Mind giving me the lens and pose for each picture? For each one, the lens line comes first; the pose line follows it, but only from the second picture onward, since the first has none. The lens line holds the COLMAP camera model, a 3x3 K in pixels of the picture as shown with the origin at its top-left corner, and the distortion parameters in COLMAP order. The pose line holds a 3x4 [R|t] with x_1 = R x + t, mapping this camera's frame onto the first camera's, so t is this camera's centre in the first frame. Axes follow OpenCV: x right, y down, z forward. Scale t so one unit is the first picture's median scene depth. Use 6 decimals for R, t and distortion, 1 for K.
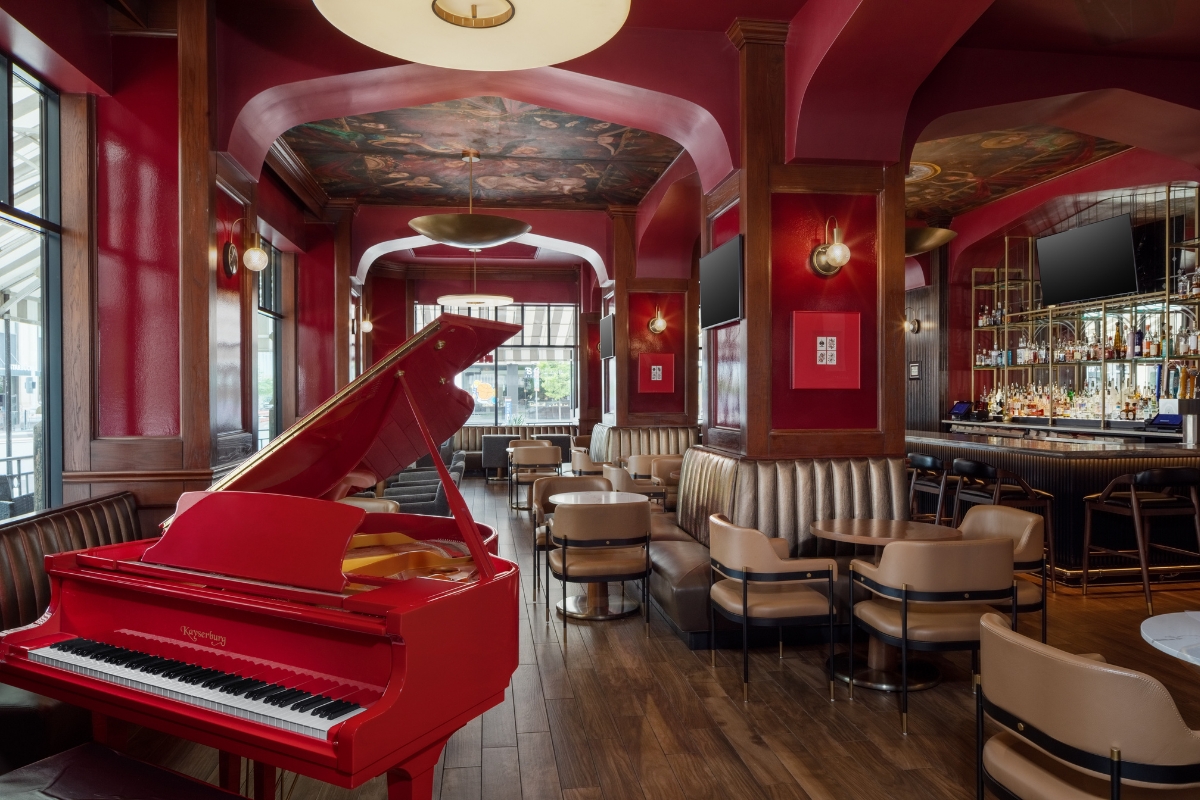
lens RADIAL K [[810.6, 0, 601.7], [0, 810.6, 398.4], [0, 0, 1]] dist [0.000208, -0.000328]
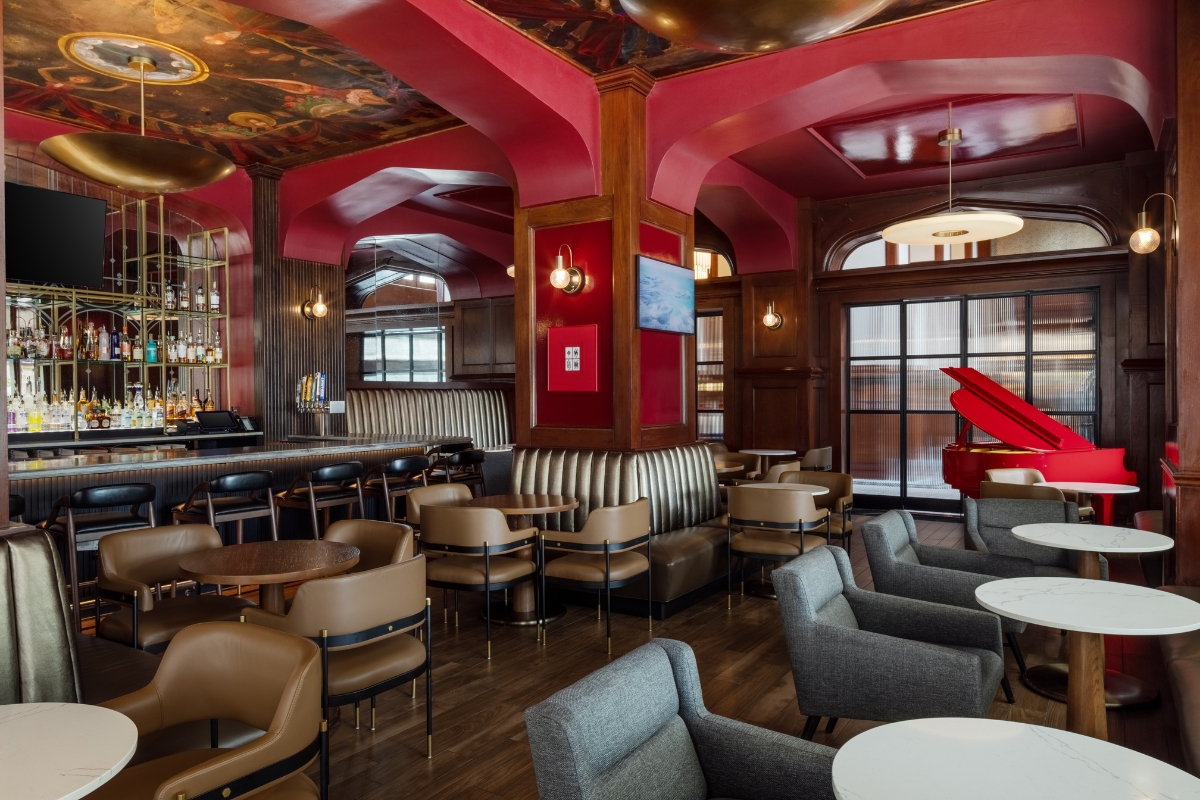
lens RADIAL K [[810.6, 0, 601.2], [0, 810.6, 402.2], [0, 0, 1]] dist [0.000208, -0.000328]
pose [[-0.757655, -0.003099, 0.652648, -0.383834], [0.007421, 0.999883, 0.013364, -0.010955], [-0.652613, 0.014969, -0.757543, 1.413367]]
